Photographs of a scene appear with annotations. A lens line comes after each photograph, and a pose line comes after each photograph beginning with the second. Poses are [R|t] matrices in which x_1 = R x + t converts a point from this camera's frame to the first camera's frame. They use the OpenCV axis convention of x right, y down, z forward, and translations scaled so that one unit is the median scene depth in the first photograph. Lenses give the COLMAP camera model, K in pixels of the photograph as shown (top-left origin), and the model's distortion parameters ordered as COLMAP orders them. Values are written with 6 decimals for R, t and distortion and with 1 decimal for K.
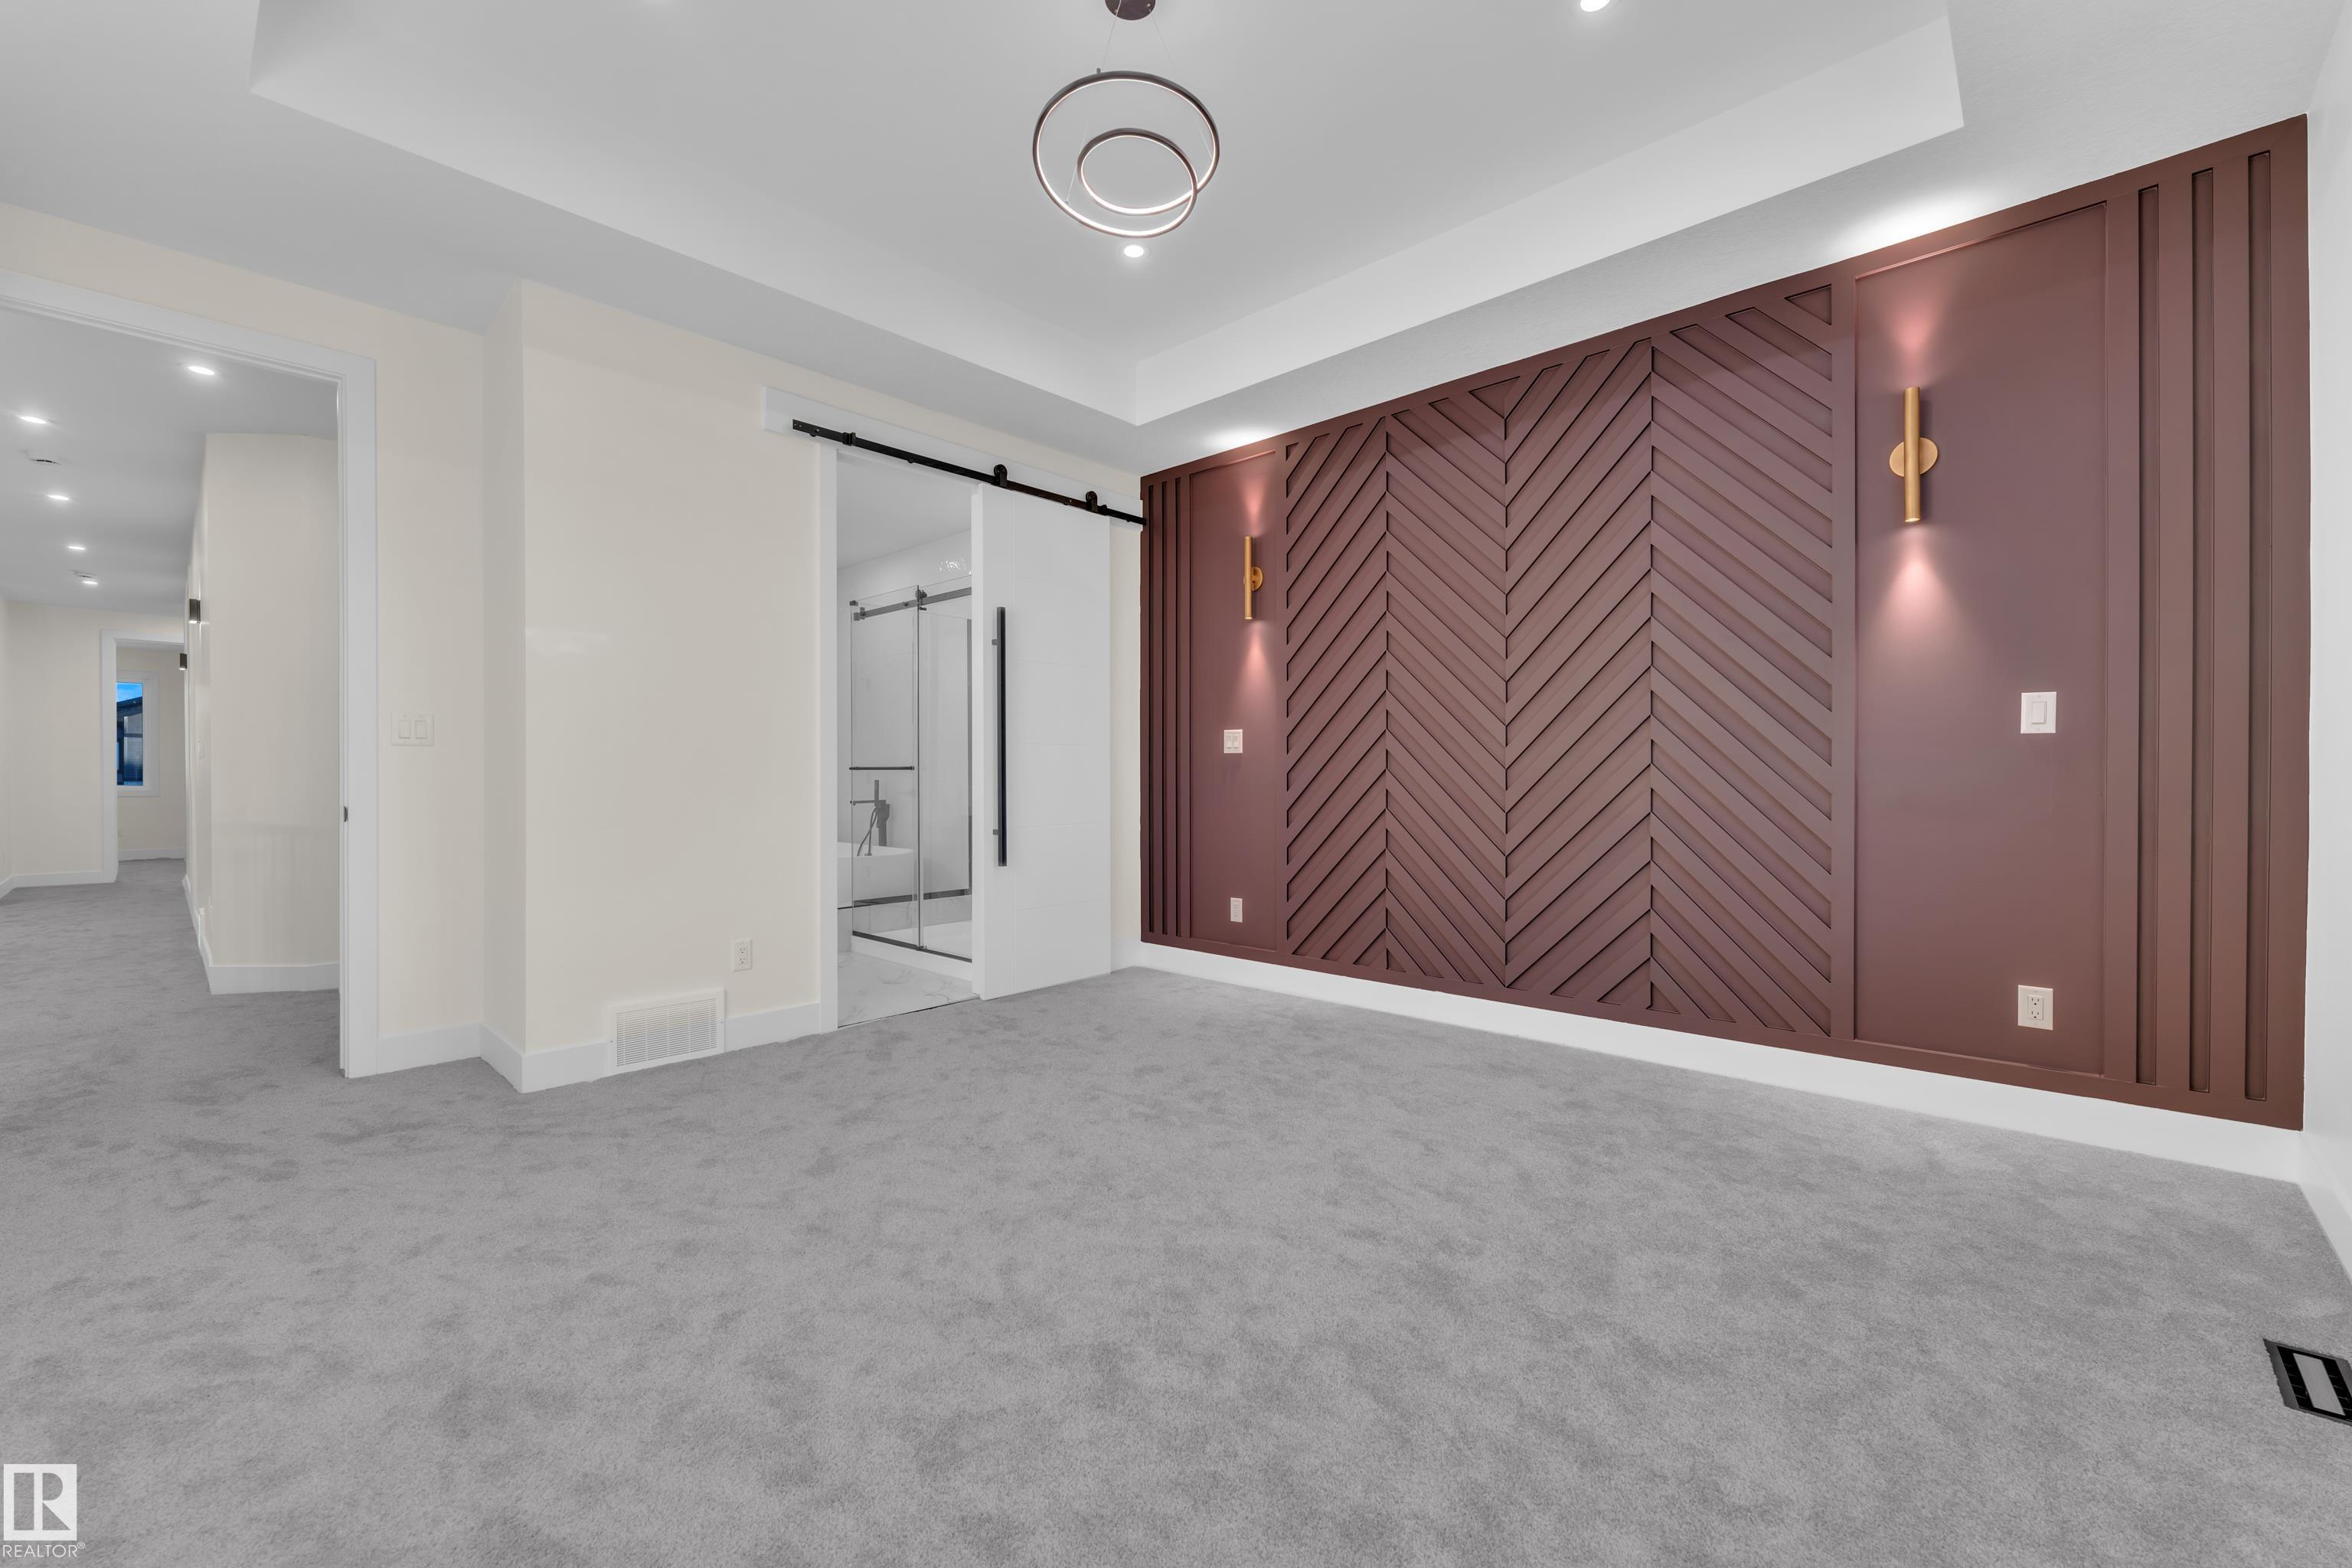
lens RADIAL K [[880.9, 0, 1177.8], [0, 880.9, 790.8], [0, 0, 1]] dist [0.000926, -0.000100]
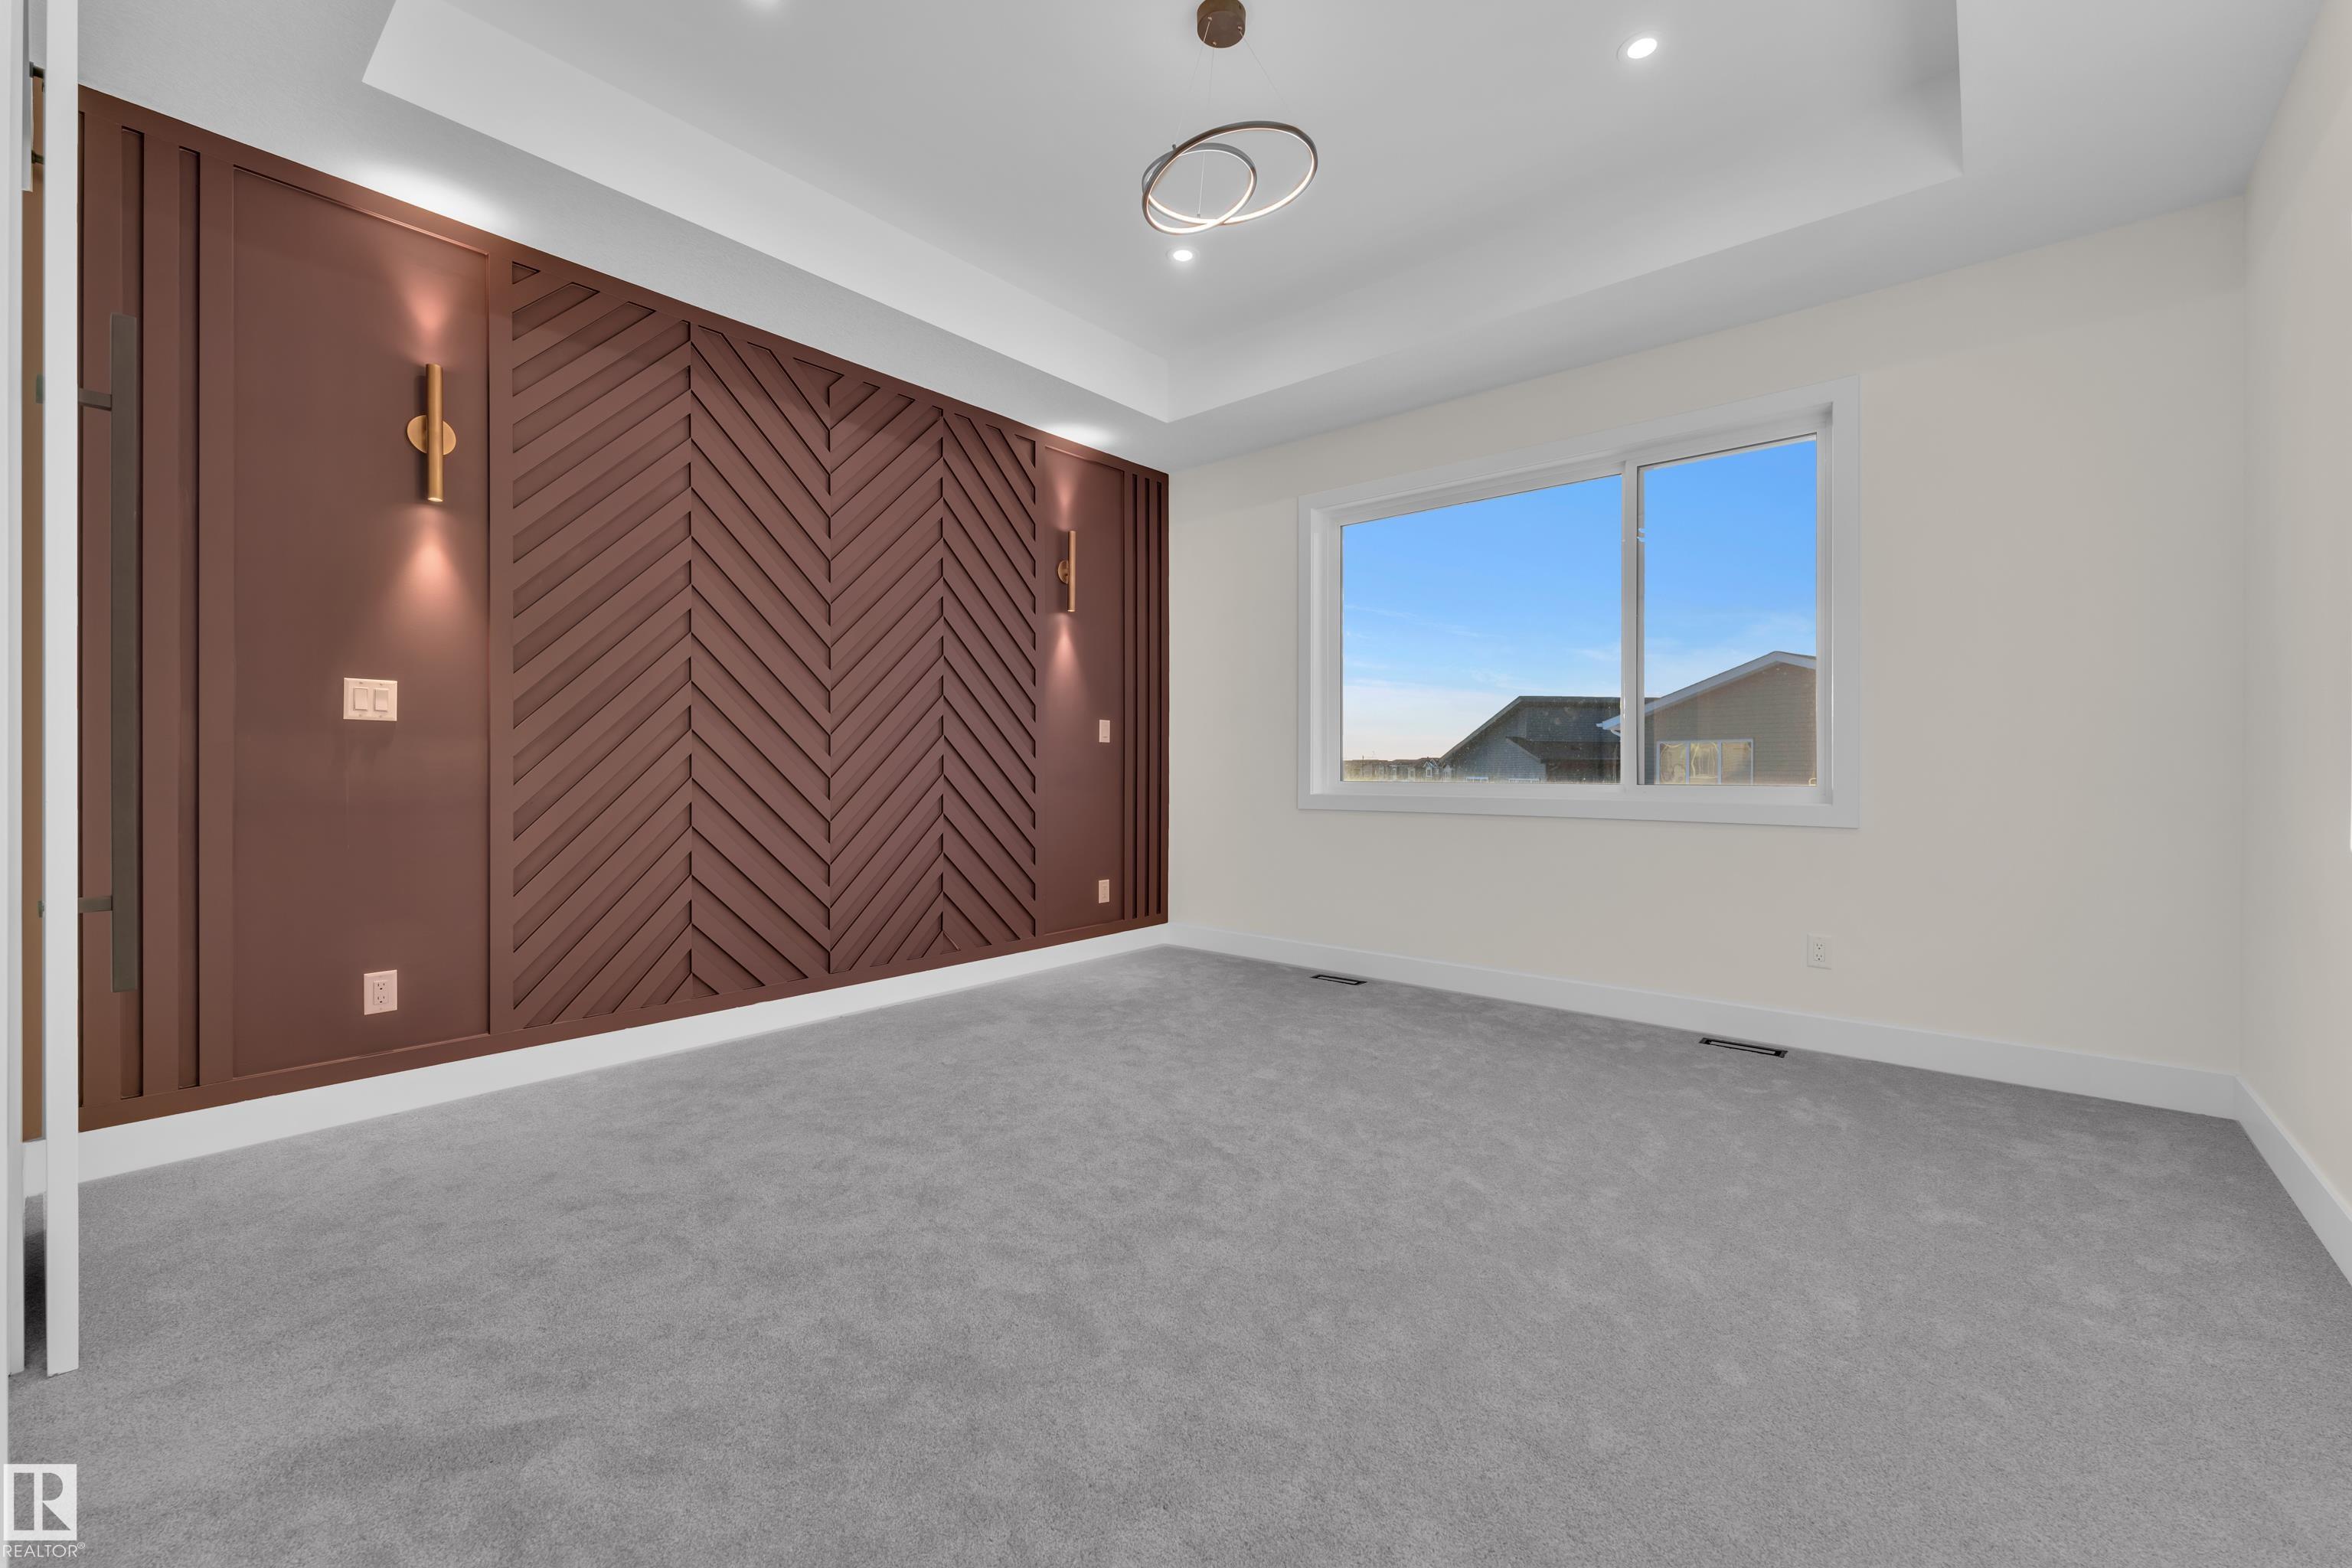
lens RADIAL K [[937.8, 0, 1175.6], [0, 937.8, 789.3], [0, 0, 1]] dist [0.002015, -0.000809]
pose [[0.001489, -0.021901, 0.999759, -0.613989], [0.010272, 0.999708, 0.021885, -0.006239], [-0.999946, 0.010237, 0.001713, 0.530310]]
